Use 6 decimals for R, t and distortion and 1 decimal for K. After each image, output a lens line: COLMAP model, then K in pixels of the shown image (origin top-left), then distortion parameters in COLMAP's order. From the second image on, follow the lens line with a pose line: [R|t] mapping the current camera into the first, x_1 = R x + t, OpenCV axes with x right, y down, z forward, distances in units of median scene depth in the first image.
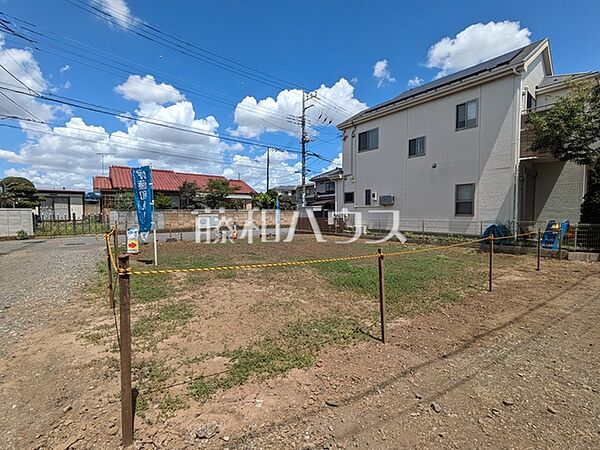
lens RADIAL K [[266.9, 0, 300.0], [0, 266.9, 225.0], [0, 0, 1]] dist [-0.004649, 0.000843]
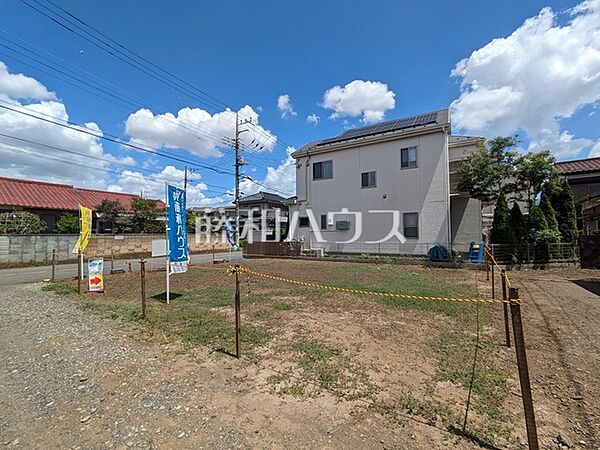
lens RADIAL K [[266.9, 0, 300.0], [0, 266.9, 225.0], [0, 0, 1]] dist [-0.004649, 0.000843]
pose [[0.938523, 0.007718, 0.345130, -0.201927], [0.021336, 0.996542, -0.080306, -0.007730], [-0.344557, 0.082733, 0.935113, 0.027905]]
